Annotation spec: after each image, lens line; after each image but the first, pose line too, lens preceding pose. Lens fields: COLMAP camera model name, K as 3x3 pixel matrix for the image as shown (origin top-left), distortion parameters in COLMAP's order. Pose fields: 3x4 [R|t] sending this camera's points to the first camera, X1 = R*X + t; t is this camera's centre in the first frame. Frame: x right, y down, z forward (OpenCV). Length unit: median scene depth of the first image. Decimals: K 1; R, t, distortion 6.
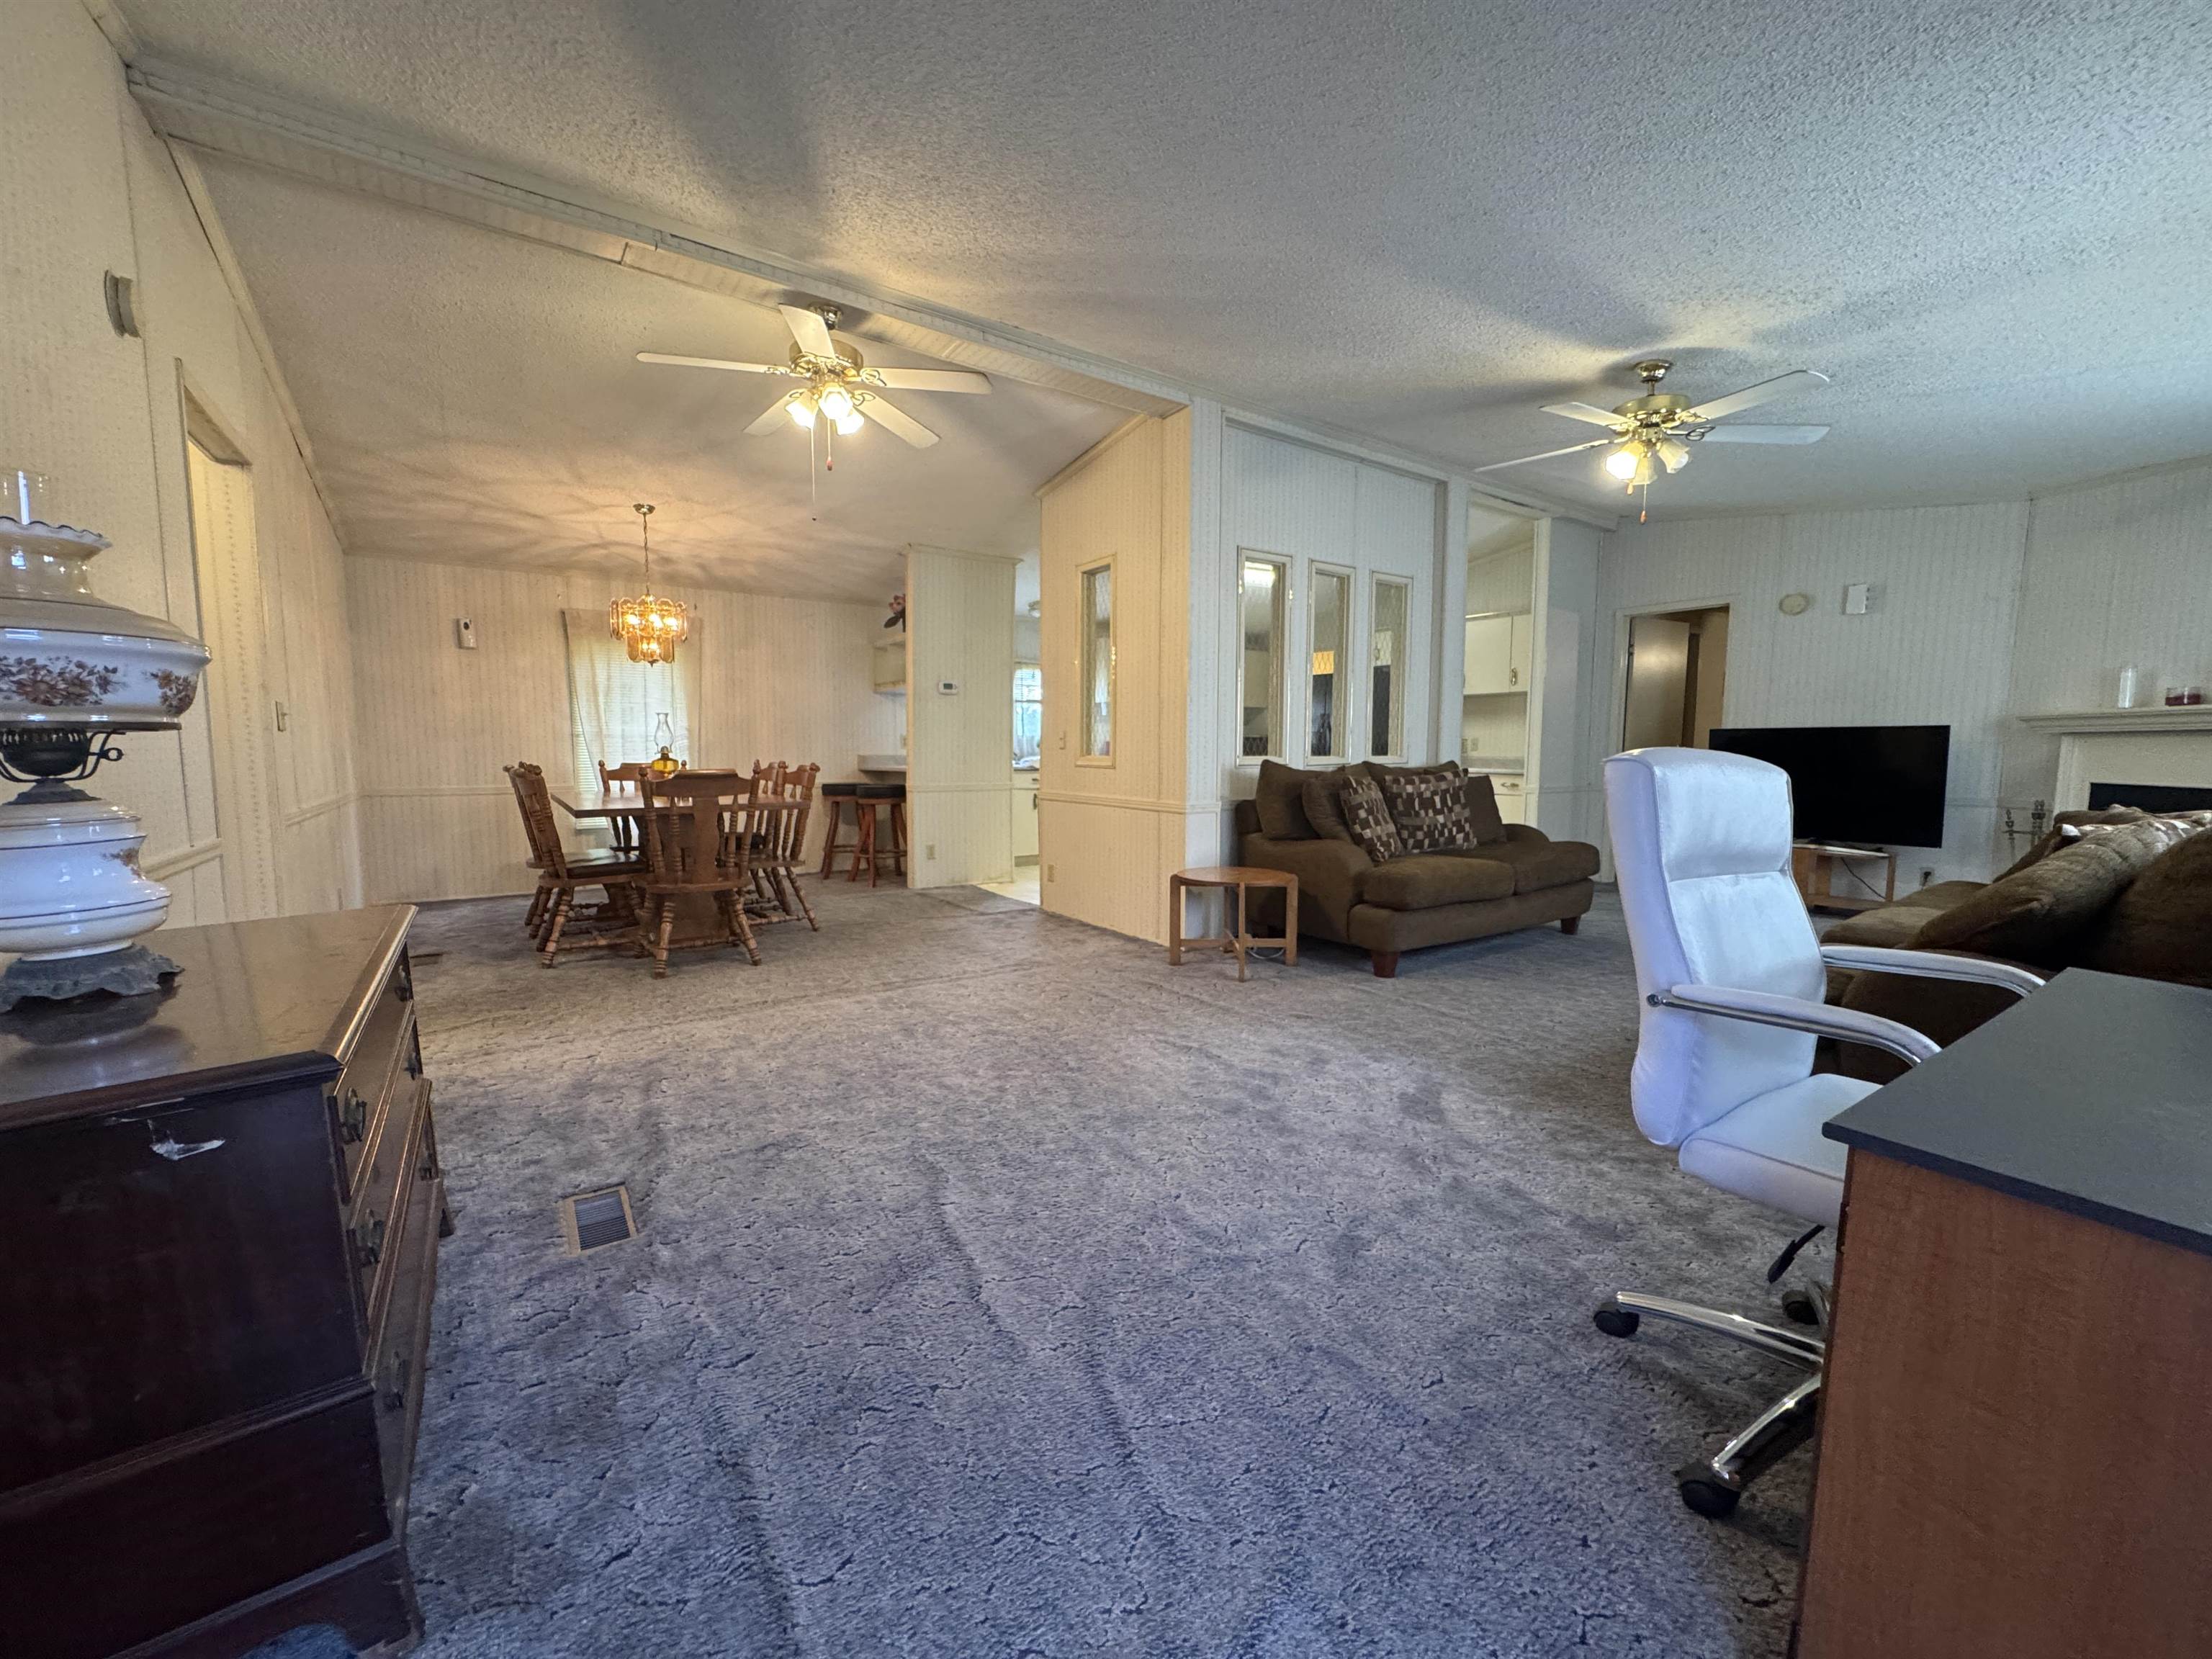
lens RADIAL K [[883.5, 0, 1095.6], [0, 883.5, 834.3], [0, 0, 1]] dist [-0.005470, 0.000286]
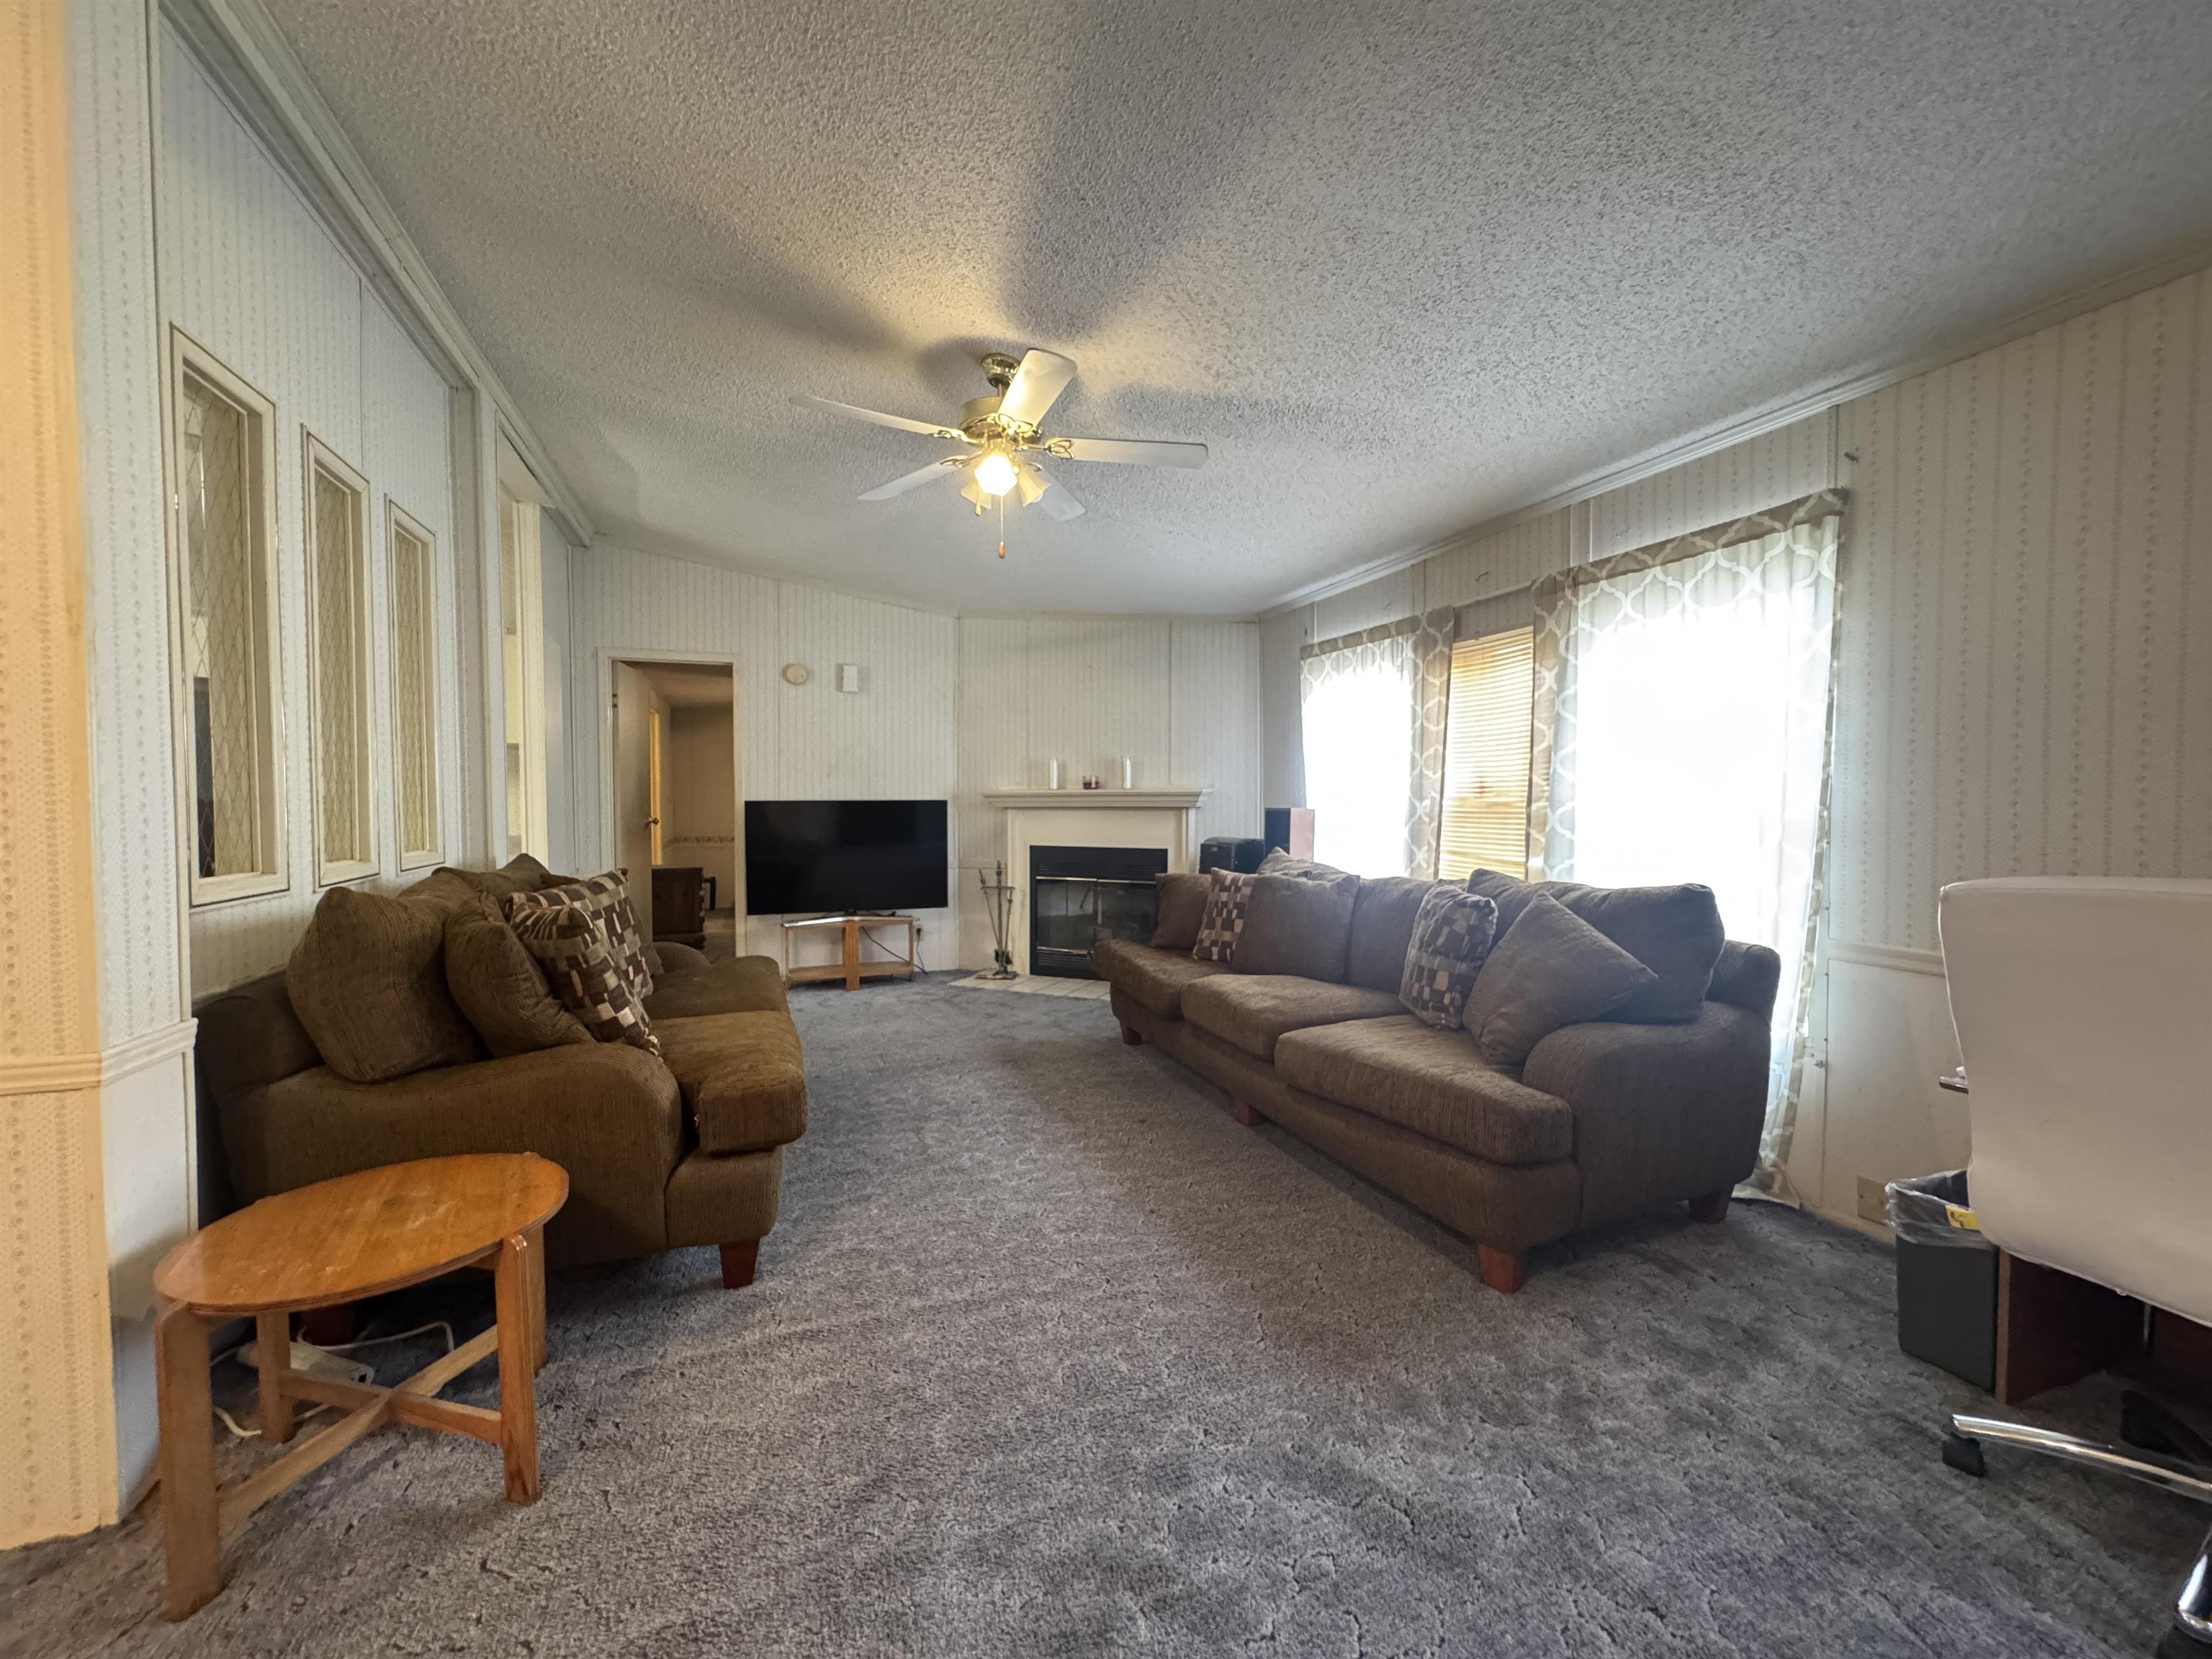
lens RADIAL K [[883.5, 0, 1105.0], [0, 883.5, 831.0], [0, 0, 1]] dist [-0.005470, 0.000286]
pose [[0.240501, -0.031366, 0.970142, -0.110883], [0.097517, 0.995202, 0.008001, -0.081538], [-0.965738, 0.092681, 0.242406, 0.585268]]
